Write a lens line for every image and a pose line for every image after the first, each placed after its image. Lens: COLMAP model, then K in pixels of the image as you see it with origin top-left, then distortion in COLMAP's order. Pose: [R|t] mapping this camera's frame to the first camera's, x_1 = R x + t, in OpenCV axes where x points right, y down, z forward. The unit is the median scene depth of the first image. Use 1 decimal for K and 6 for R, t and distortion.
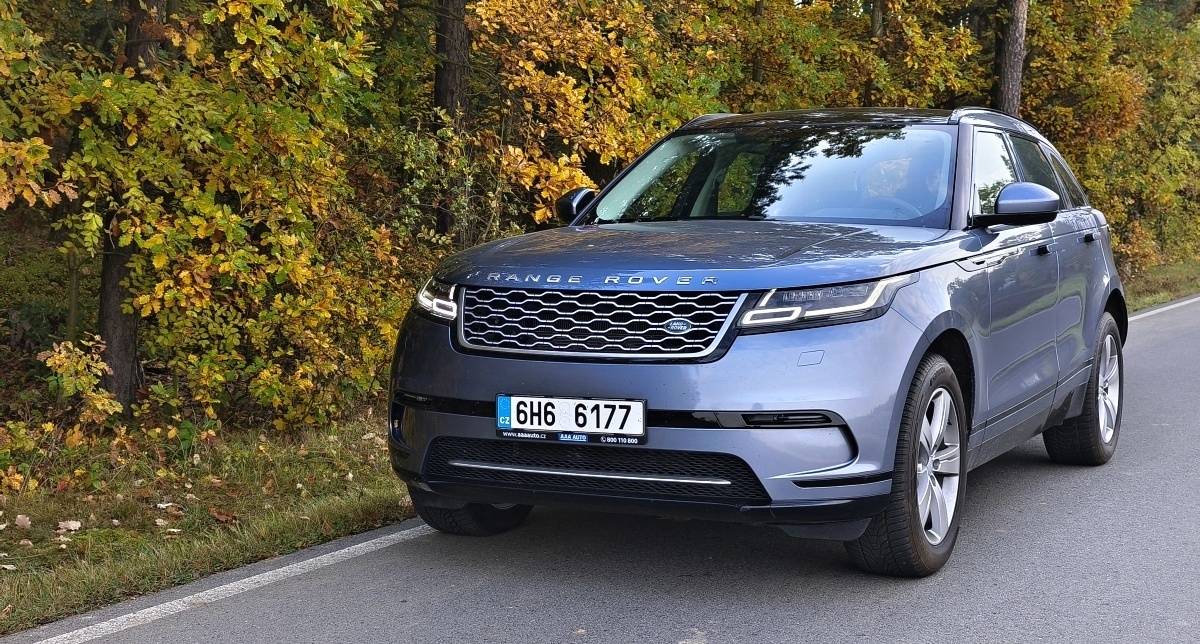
lens RADIAL K [[1738.4, 0, 638.0], [0, 1738.4, 334.5], [0, 0, 1]] dist [0.019086, 0.003660]
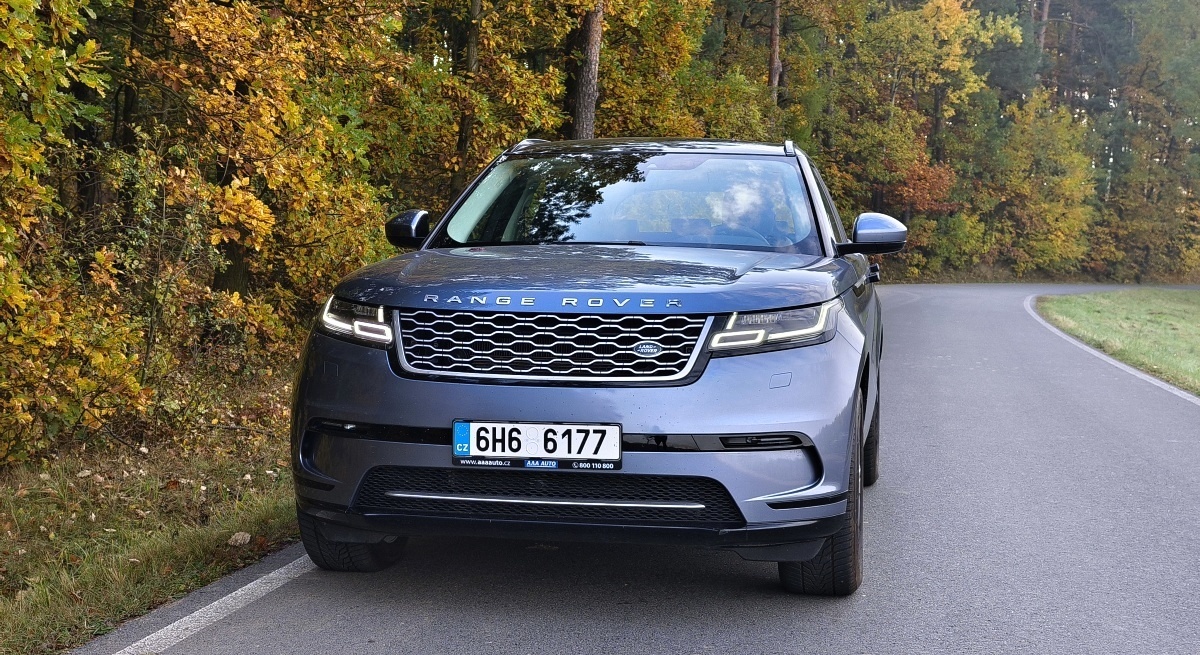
lens RADIAL K [[1737.1, 0, 600.7], [0, 1737.1, 287.0], [0, 0, 1]] dist [0.003388, -0.039009]
pose [[0.959109, 0.009904, 0.282863, -0.276817], [0.003518, 0.998893, -0.046903, 0.006068], [-0.283015, 0.045980, 0.958013, 0.056090]]
